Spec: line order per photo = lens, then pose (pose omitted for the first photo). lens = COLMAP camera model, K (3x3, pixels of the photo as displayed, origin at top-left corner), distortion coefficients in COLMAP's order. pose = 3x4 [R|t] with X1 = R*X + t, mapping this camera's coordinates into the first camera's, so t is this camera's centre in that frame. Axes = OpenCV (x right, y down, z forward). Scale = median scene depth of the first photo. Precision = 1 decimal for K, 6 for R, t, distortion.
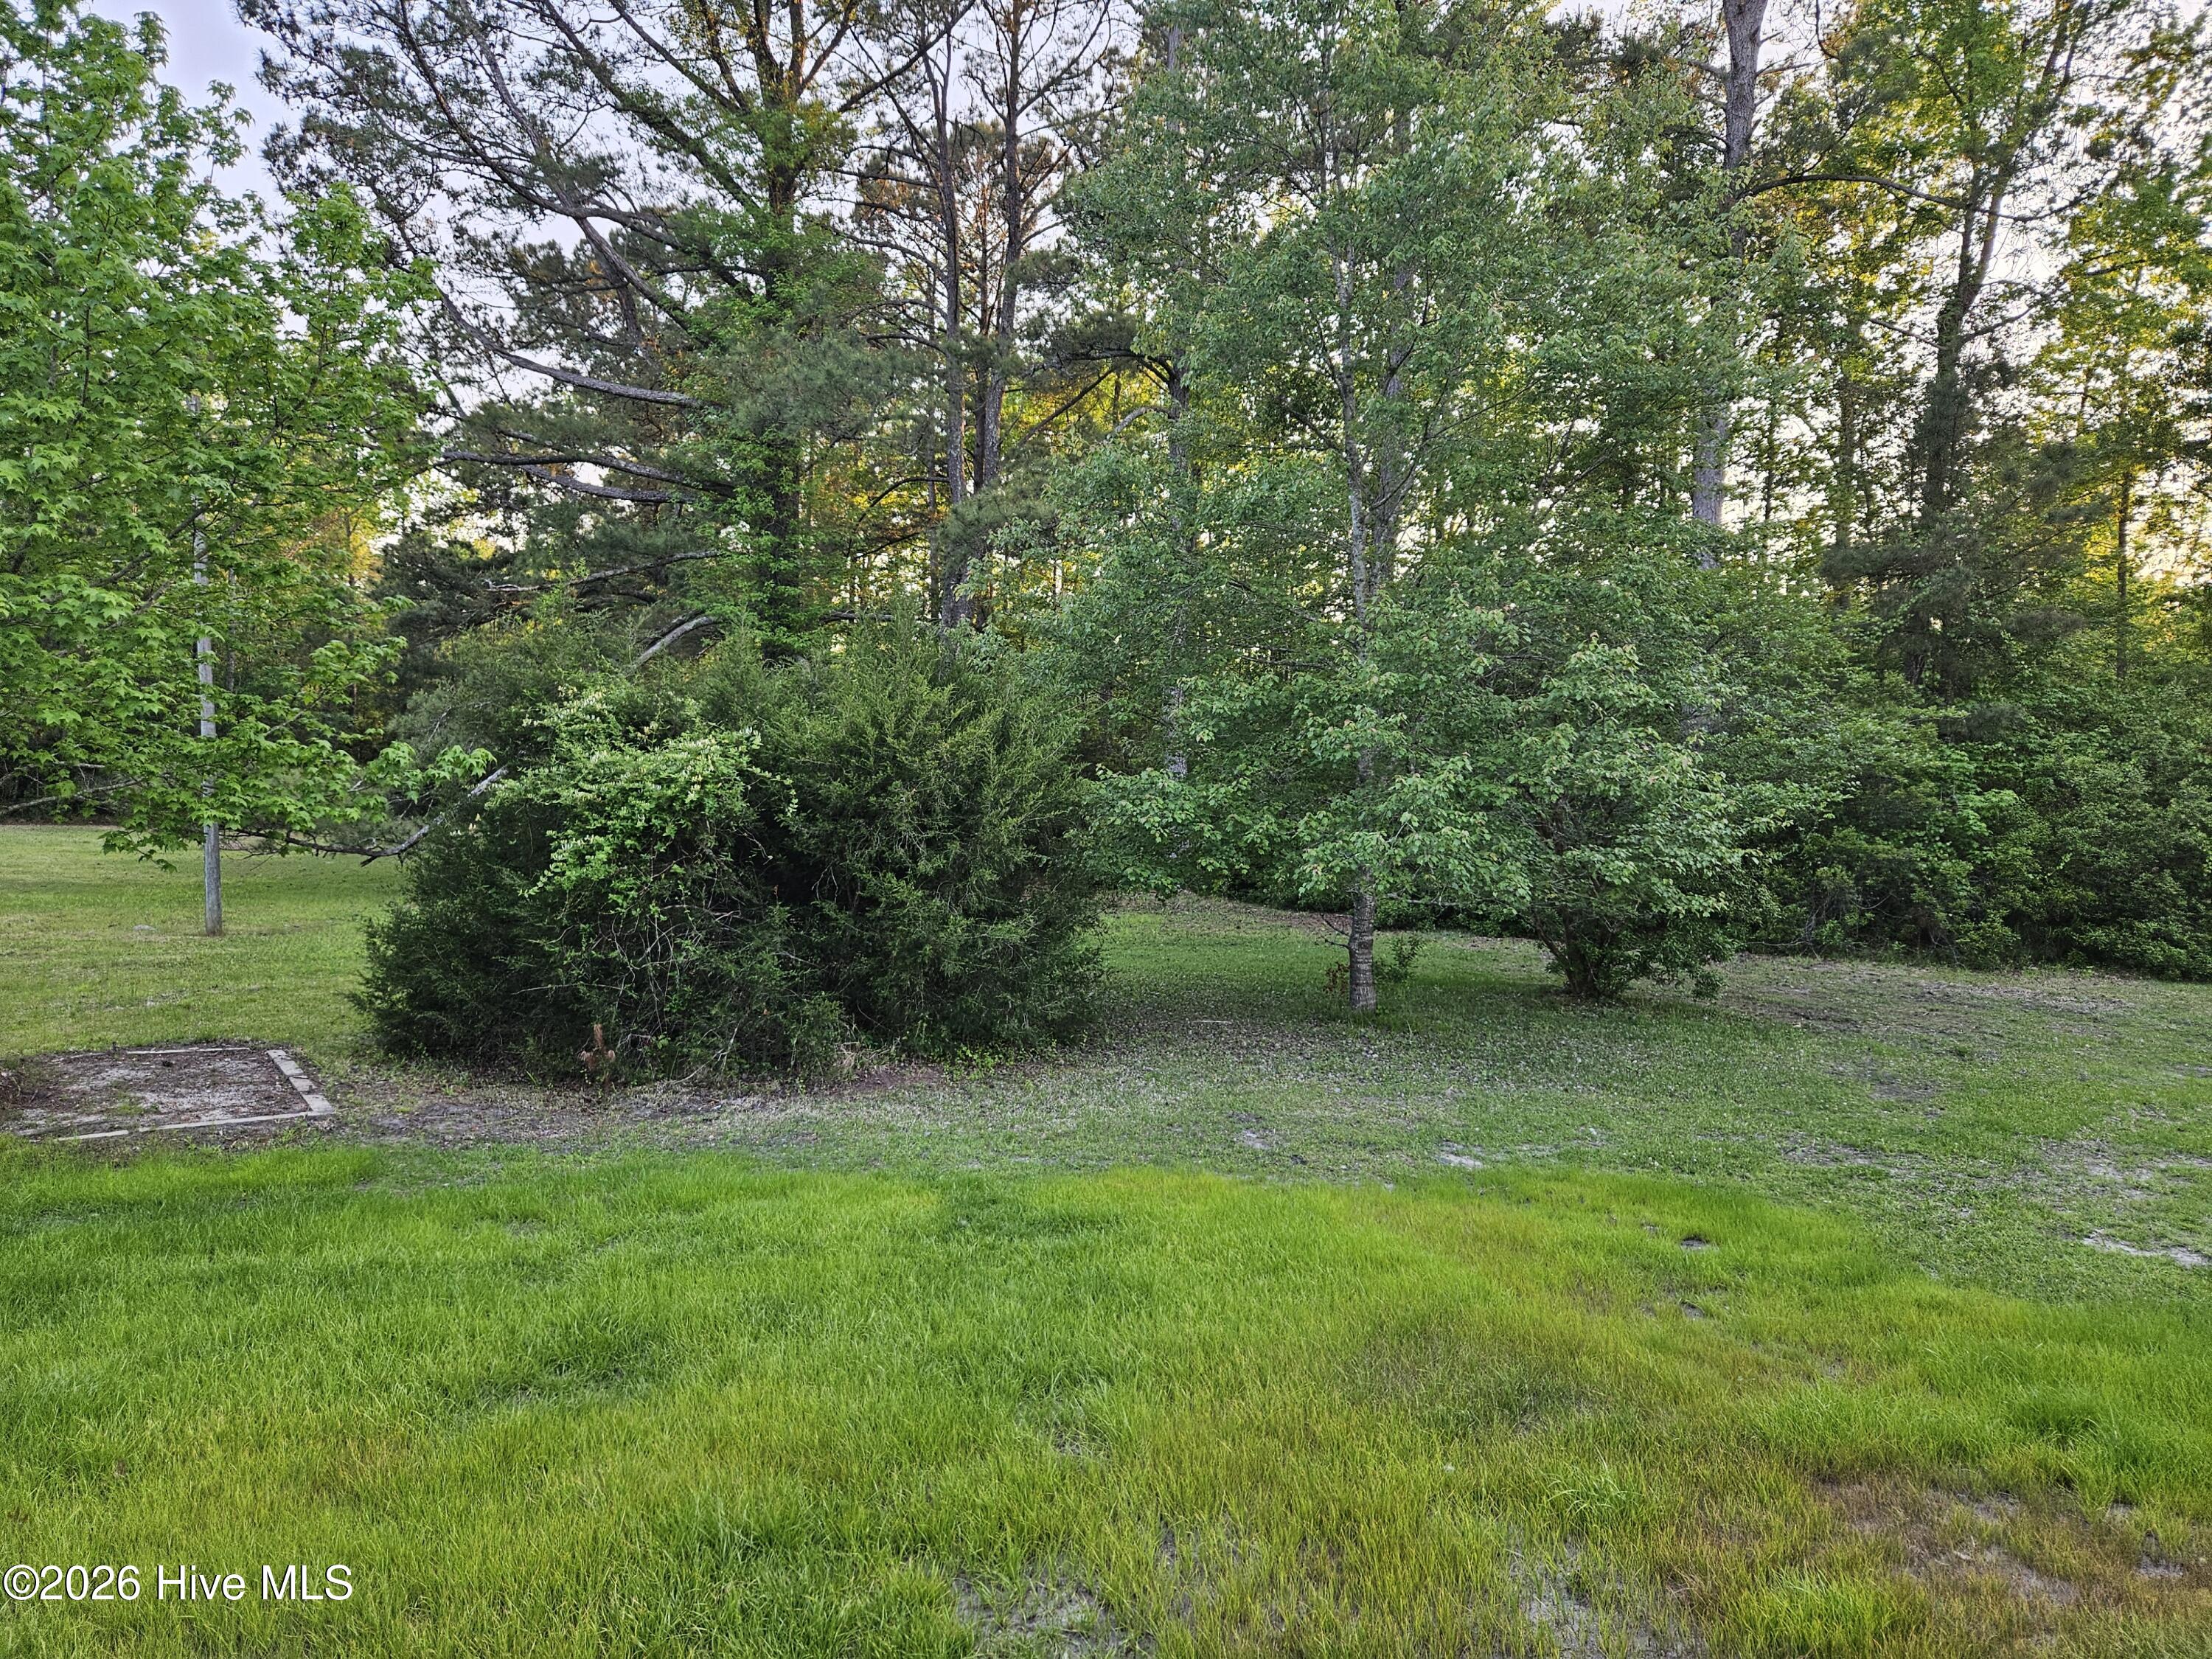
lens RADIAL K [[1486.2, 0, 1101.5], [0, 1486.2, 834.1], [0, 0, 1]] dist [0.060290, -0.042814]
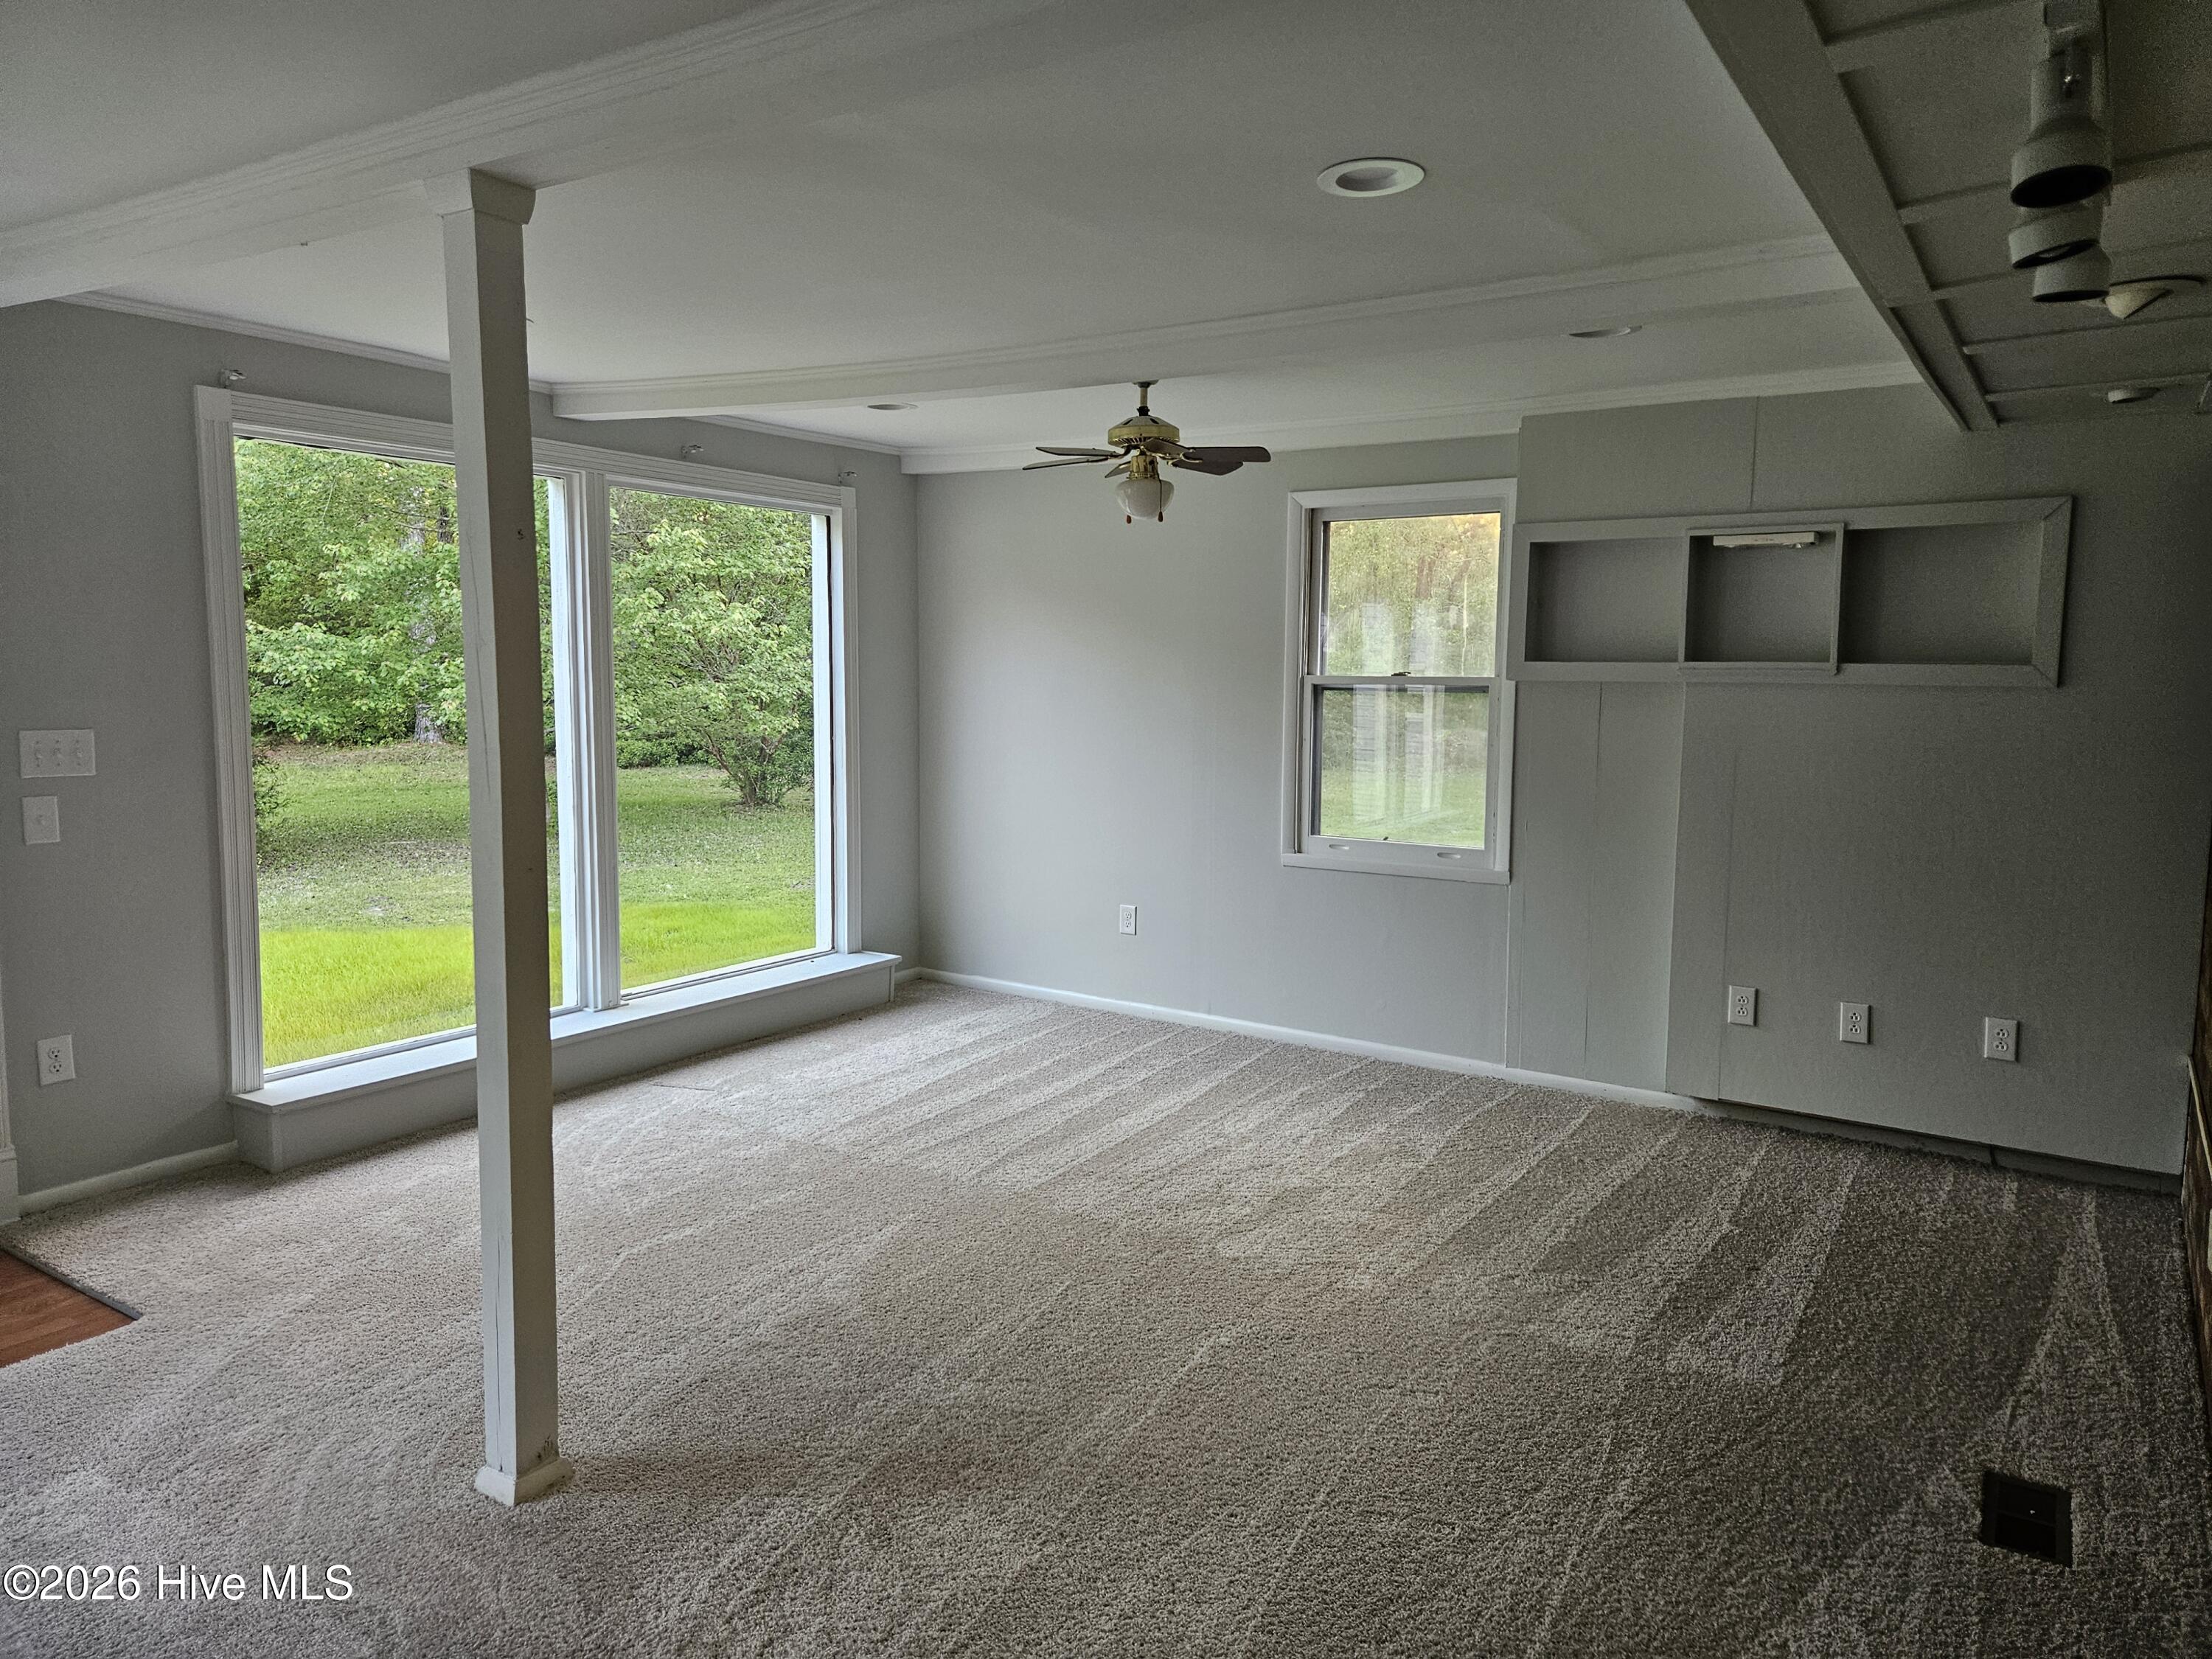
lens RADIAL K [[1486.2, 0, 1116.6], [0, 1486.2, 816.0], [0, 0, 1]] dist [0.060290, -0.042814]
pose [[0.907258, -0.062121, 0.415961, 0.110891], [0.025468, 0.995331, 0.093097, 0.012285], [-0.419802, -0.073869, 0.904605, -0.343844]]
